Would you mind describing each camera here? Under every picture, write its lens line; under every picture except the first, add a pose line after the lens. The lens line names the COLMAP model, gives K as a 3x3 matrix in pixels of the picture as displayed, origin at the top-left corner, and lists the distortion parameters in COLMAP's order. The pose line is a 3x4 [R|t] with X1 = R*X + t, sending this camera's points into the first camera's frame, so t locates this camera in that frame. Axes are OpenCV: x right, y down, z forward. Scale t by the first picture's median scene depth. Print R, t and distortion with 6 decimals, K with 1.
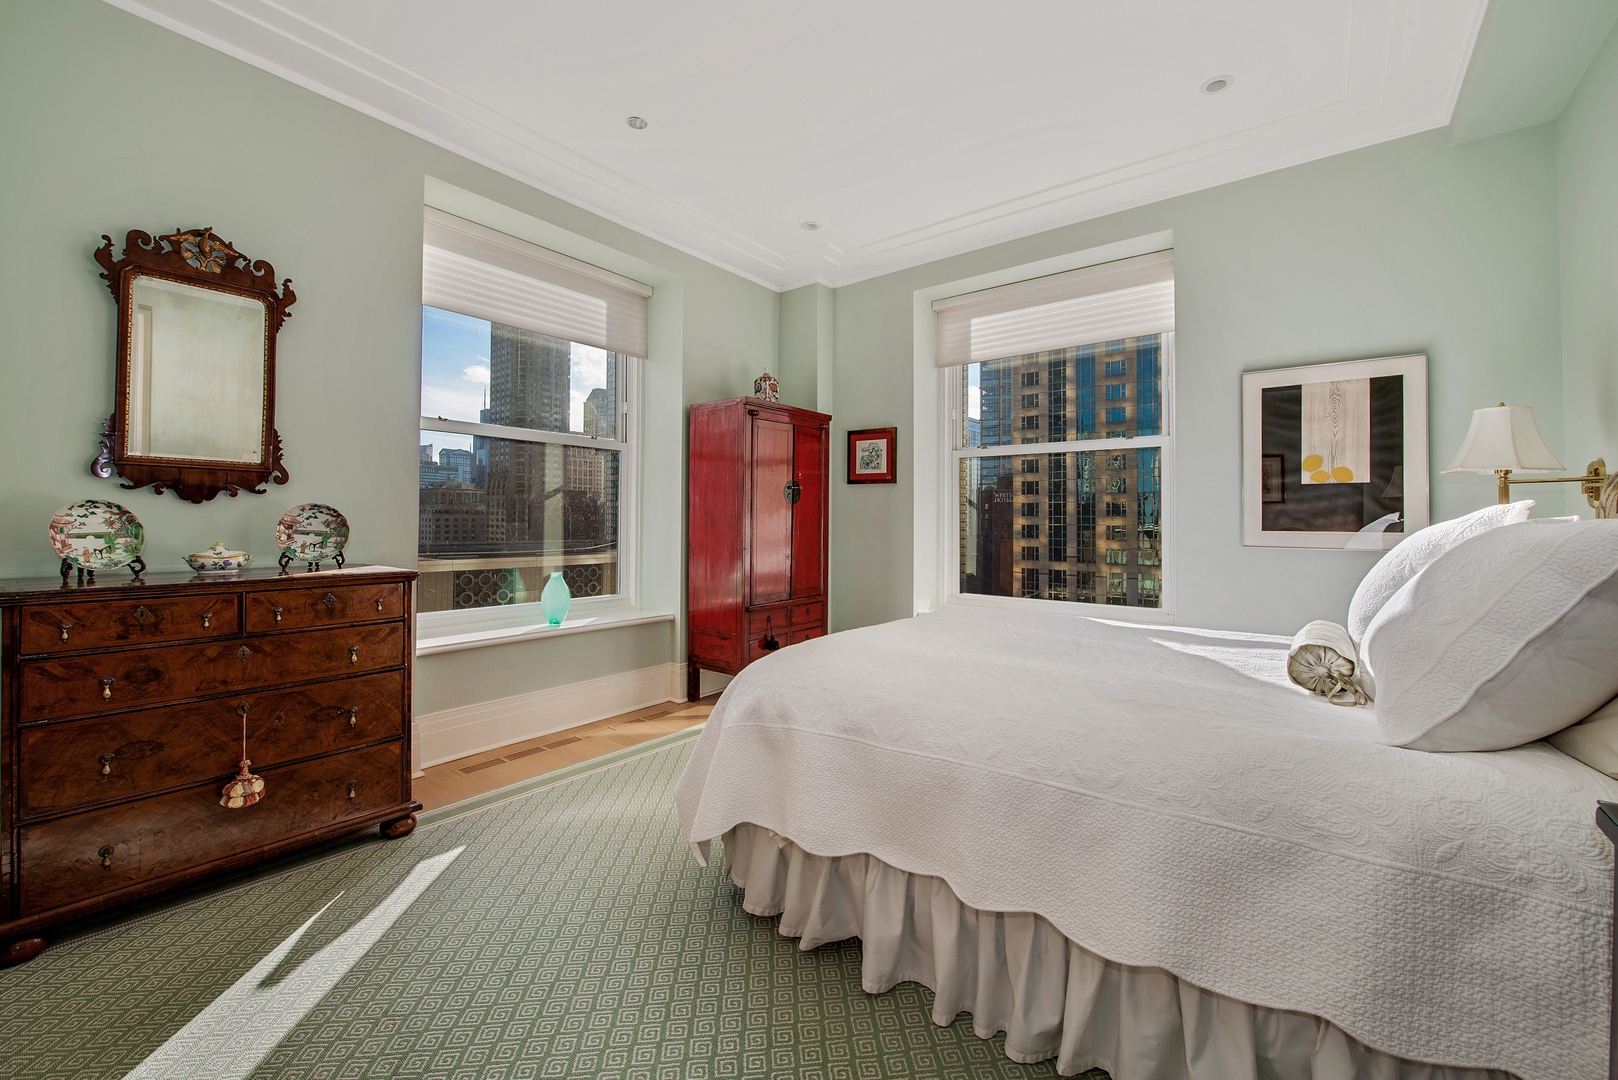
lens RADIAL K [[647.2, 0, 808.0], [0, 647.2, 522.6], [0, 0, 1]] dist [-0.010091, -0.003338]
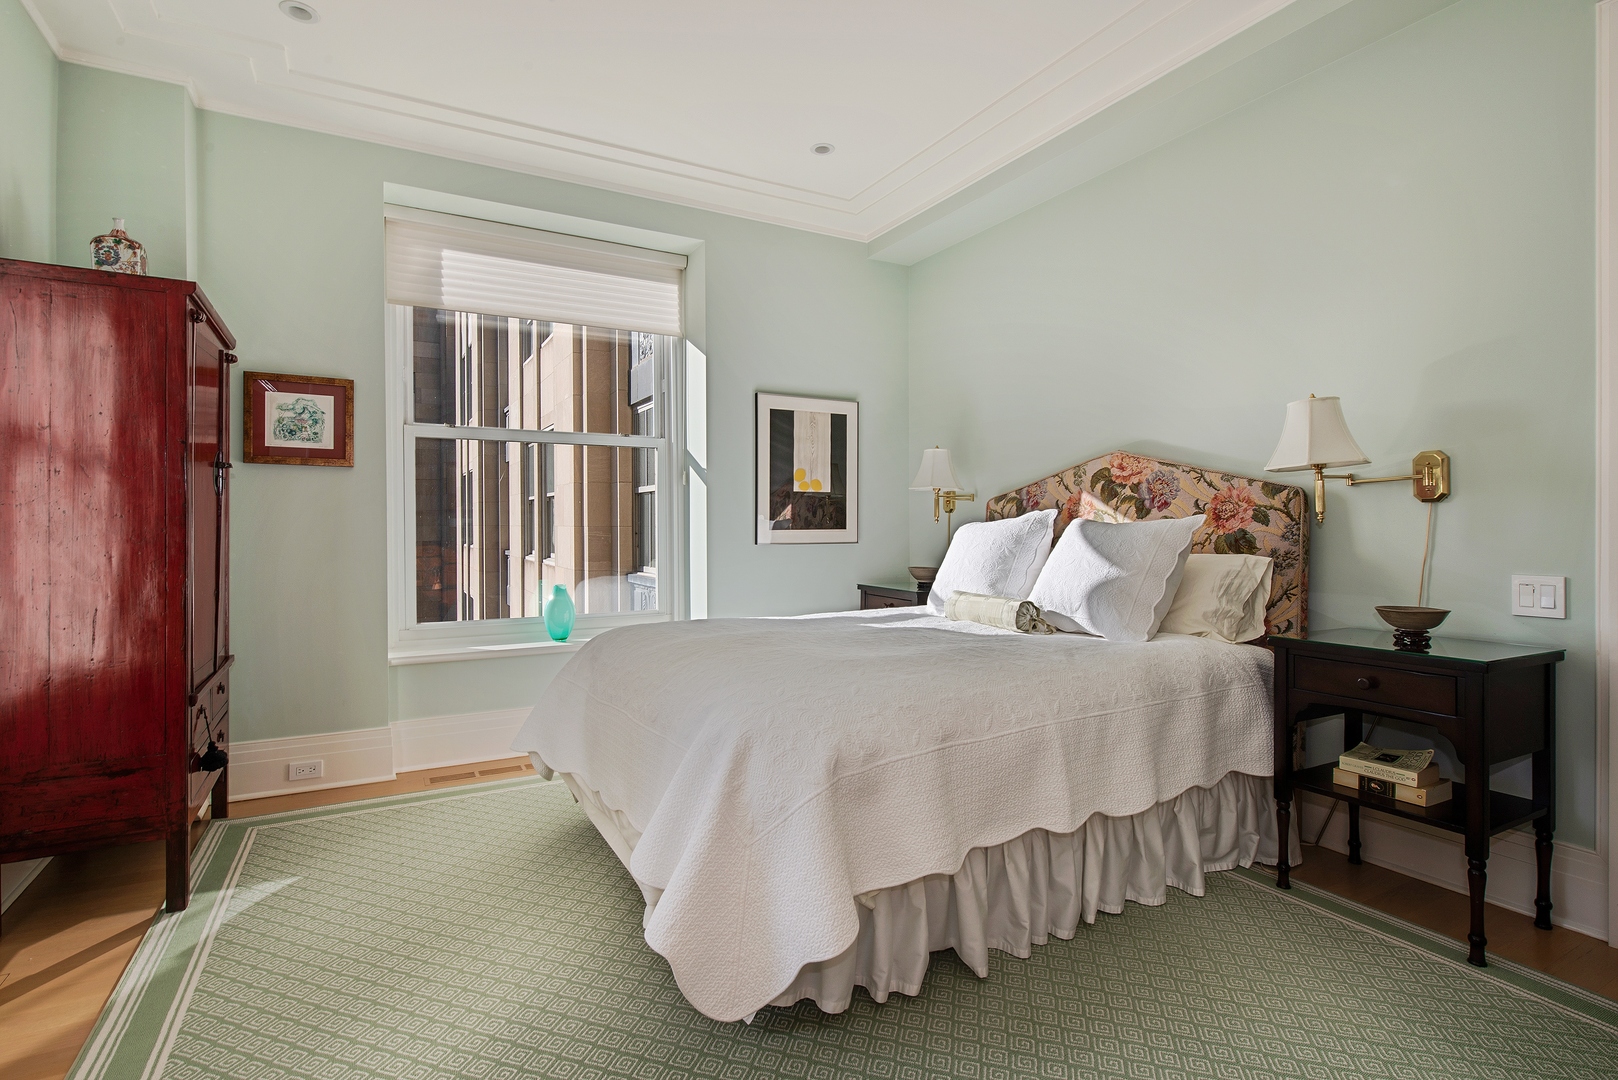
lens RADIAL K [[775.9, 0, 810.6], [0, 775.9, 534.1], [0, 0, 1]] dist [0.004071, 0.000586]
pose [[0.392483, -0.021420, 0.919510, -0.586224], [0.005424, 0.999765, 0.020974, -0.009498], [-0.919743, -0.003244, 0.392507, 0.384676]]
